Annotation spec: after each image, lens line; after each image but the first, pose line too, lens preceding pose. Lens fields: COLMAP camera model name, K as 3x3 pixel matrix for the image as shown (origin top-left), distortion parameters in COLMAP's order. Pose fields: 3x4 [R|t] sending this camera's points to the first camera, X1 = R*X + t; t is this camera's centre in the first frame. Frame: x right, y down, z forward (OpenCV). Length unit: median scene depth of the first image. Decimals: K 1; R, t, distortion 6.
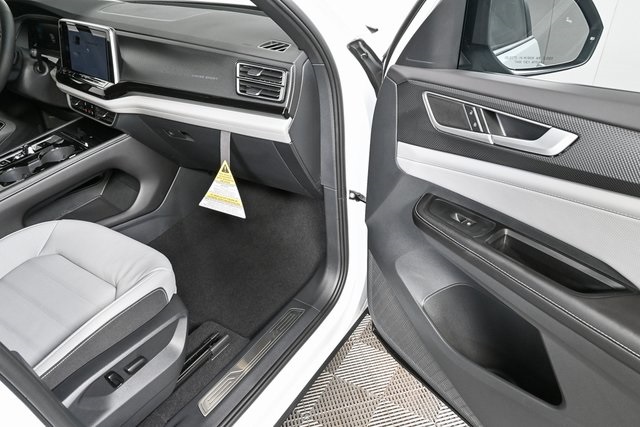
lens RADIAL K [[438.3, 0, 320.0], [0, 438.3, 213.5], [0, 0, 1]] dist [-0.003774, 0.000941]
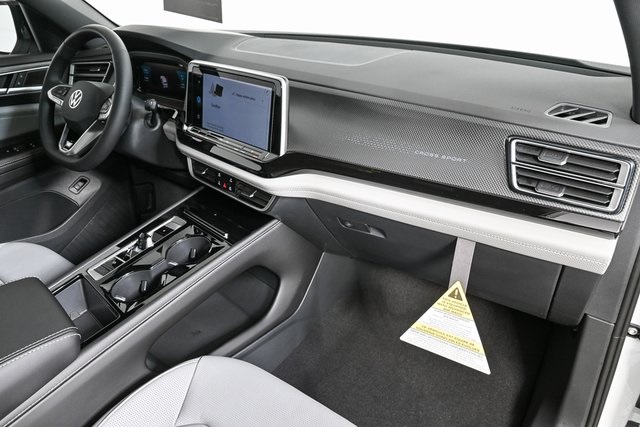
lens RADIAL K [[438.3, 0, 320.0], [0, 438.3, 213.5], [0, 0, 1]] dist [-0.003774, 0.000941]
pose [[0.998068, 0.025692, -0.056578, -0.365159], [-0.028563, 0.998314, -0.050523, -0.172780], [0.055184, 0.052041, 0.997119, 0.320252]]
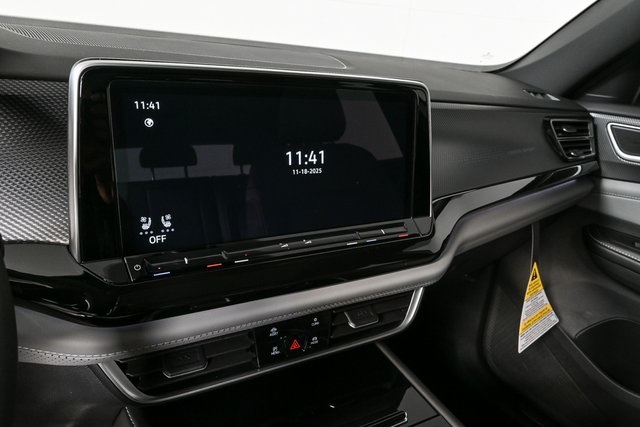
lens RADIAL K [[438.3, 0, 320.0], [0, 438.3, 213.5], [0, 0, 1]] dist [-0.003774, 0.000941]
pose [[0.336162, -0.291681, 0.895498, -0.864058], [0.400196, 0.904960, 0.144533, -0.397920], [-0.852548, 0.309788, 0.420943, 0.921432]]
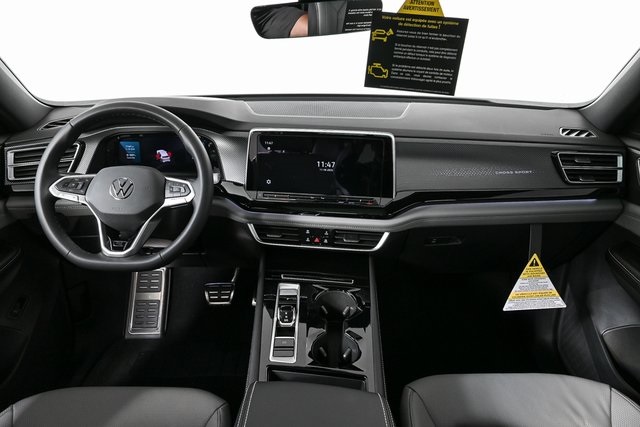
lens RADIAL K [[438.3, 0, 320.0], [0, 438.3, 213.5], [0, 0, 1]] dist [-0.003774, 0.000941]
pose [[0.838621, -0.204244, 0.504975, -1.003793], [0.269934, 0.961034, -0.059581, -0.257918], [-0.473129, 0.186276, 0.861075, 0.370401]]
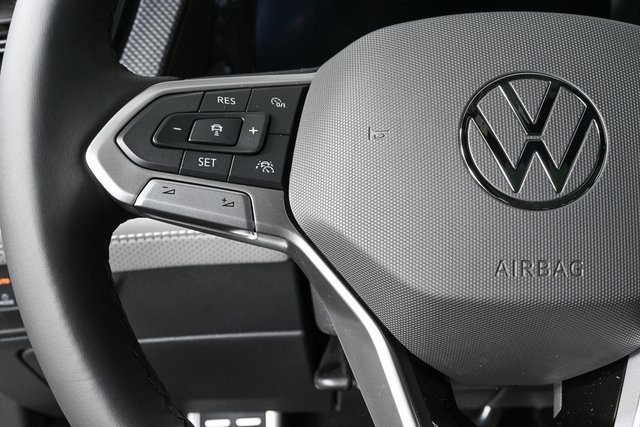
lens RADIAL K [[715.0, 0, 320.0], [0, 715.0, 213.5], [0, 0, 1]] dist [0.021432, 0.020515]
pose [[0.840801, -0.241426, 0.484528, -1.050236], [0.298890, 0.953288, -0.043668, -0.420691], [-0.451352, 0.181536, 0.873685, 1.008549]]
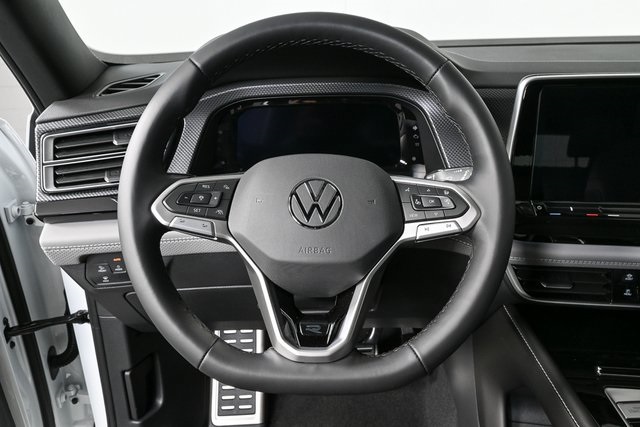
lens RADIAL K [[461.7, 0, 320.0], [0, 461.7, 213.5], [0, 0, 1]] dist [-0.005547, -0.004452]
pose [[0.838555, -0.219463, 0.498660, -1.071549], [0.294037, 0.952839, -0.075107, -0.397305], [-0.458659, 0.209606, 0.863538, 0.855079]]
